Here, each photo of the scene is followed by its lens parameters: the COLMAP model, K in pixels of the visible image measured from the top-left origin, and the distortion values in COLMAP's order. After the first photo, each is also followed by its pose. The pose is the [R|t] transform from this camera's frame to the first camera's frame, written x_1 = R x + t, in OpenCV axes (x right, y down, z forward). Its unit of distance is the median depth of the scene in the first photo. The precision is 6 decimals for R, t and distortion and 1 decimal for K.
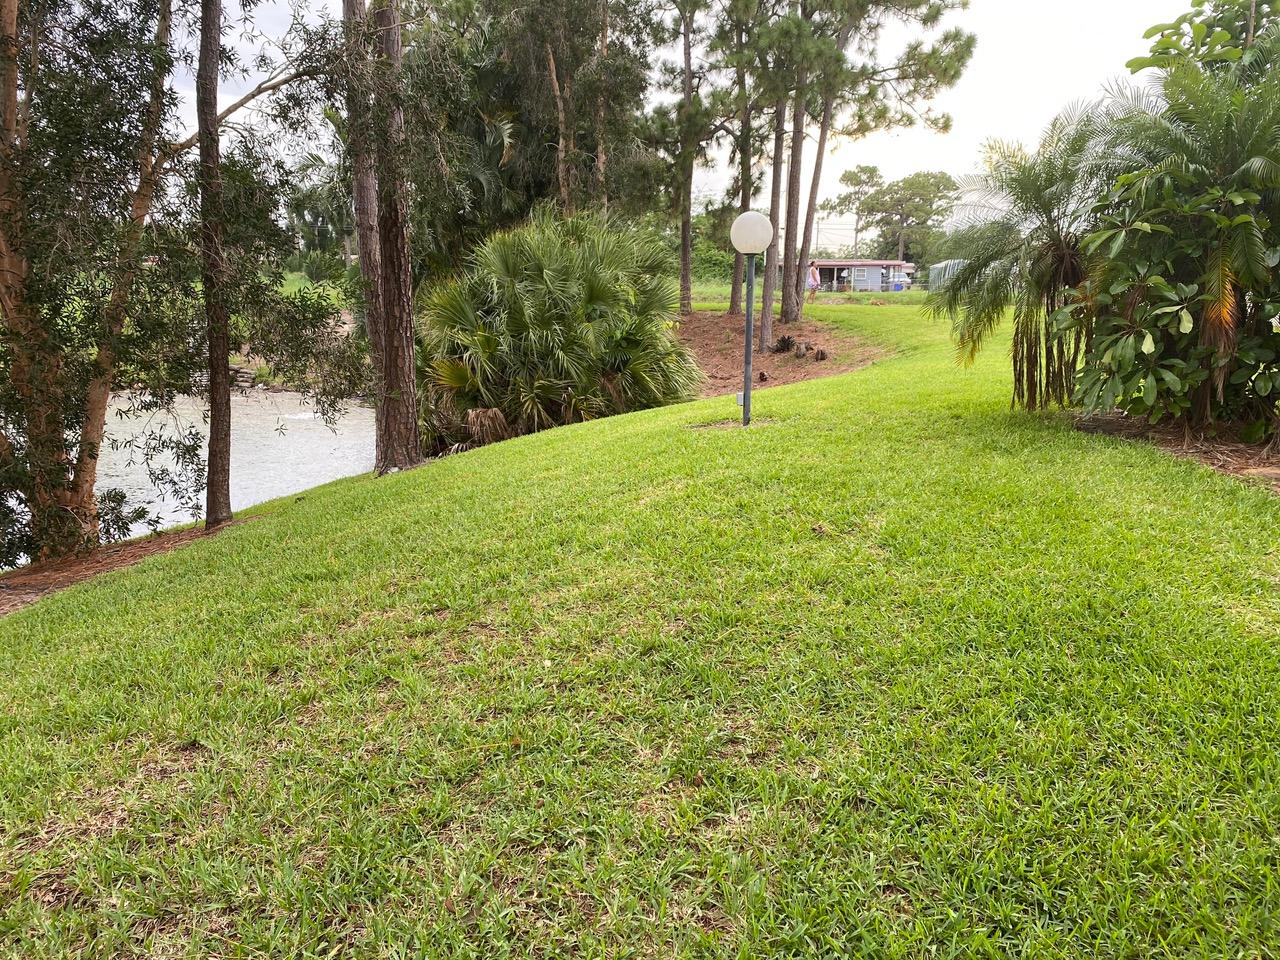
lens RADIAL K [[972.4, 0, 649.4], [0, 972.4, 458.8], [0, 0, 1]] dist [0.031526, -0.037931]
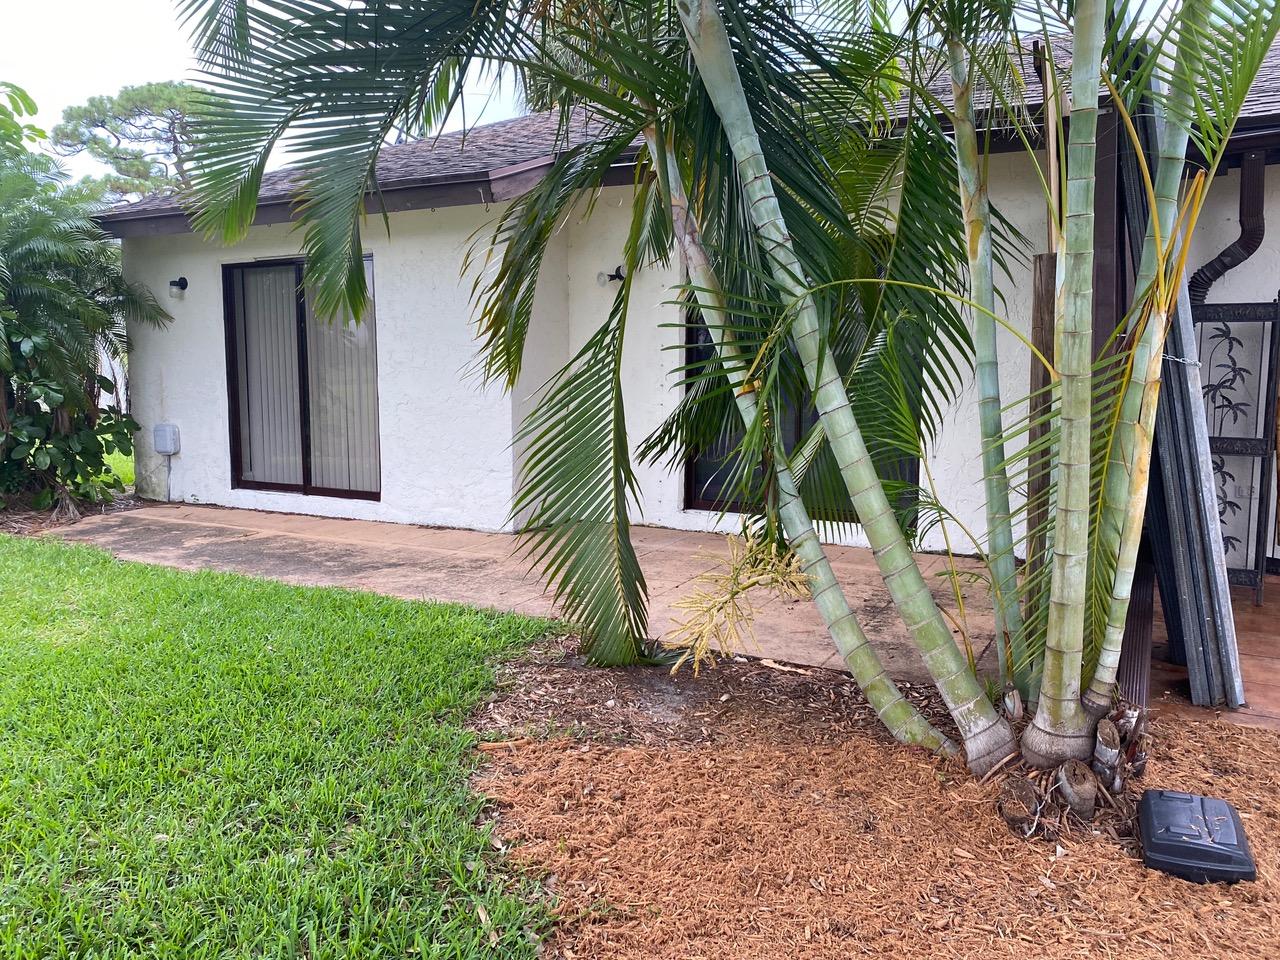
lens RADIAL K [[972.4, 0, 658.2], [0, 972.4, 467.7], [0, 0, 1]] dist [0.031526, -0.037931]
pose [[0.441119, -0.105587, 0.891216, -0.076838], [0.173564, 0.984344, 0.030712, 0.026943], [-0.880505, 0.141135, 0.452539, -0.153325]]
